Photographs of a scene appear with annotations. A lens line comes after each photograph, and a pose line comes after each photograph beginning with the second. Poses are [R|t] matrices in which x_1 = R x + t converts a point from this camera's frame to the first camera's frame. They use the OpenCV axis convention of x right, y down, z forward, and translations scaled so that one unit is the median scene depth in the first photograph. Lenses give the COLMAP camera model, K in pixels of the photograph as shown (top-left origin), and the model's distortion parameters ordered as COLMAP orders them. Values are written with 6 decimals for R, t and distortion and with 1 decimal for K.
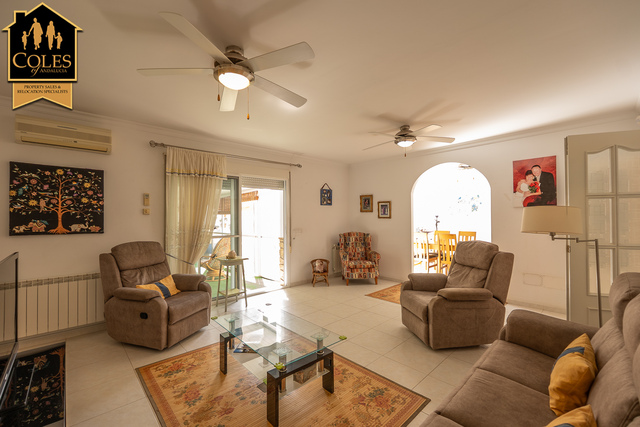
lens RADIAL K [[268.0, 0, 318.4], [0, 268.0, 215.7], [0, 0, 1]] dist [-0.007890, -0.000307]
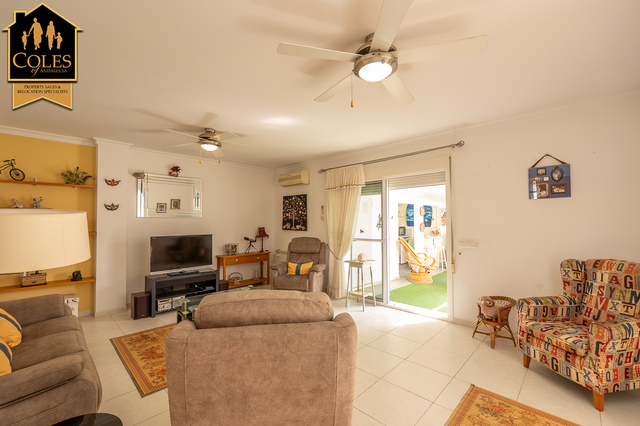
lens RADIAL K [[268.0, 0, 318.4], [0, 268.0, 215.2], [0, 0, 1]] dist [-0.007890, -0.000307]
pose [[0.043741, -0.018620, -0.998869, 0.920335], [0.008330, 0.999798, -0.018273, -0.002804], [0.999008, -0.007522, 0.043887, 1.005473]]
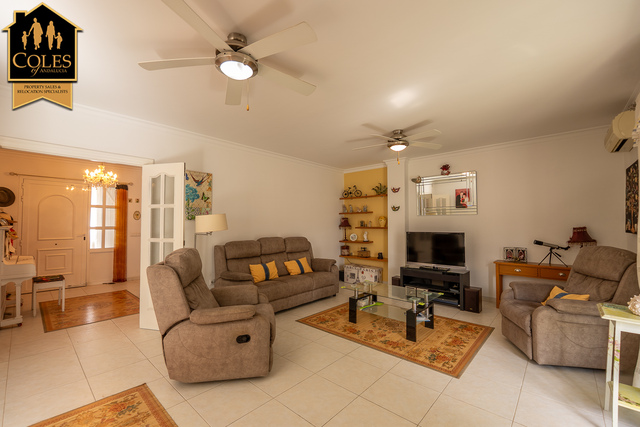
lens RADIAL K [[268.0, 0, 318.4], [0, 268.0, 215.7], [0, 0, 1]] dist [-0.007890, -0.000307]
pose [[-0.996940, 0.003463, -0.078097, 0.246003], [0.006002, 0.999460, -0.032298, 0.024883], [0.077943, -0.032667, -0.996422, 1.730172]]
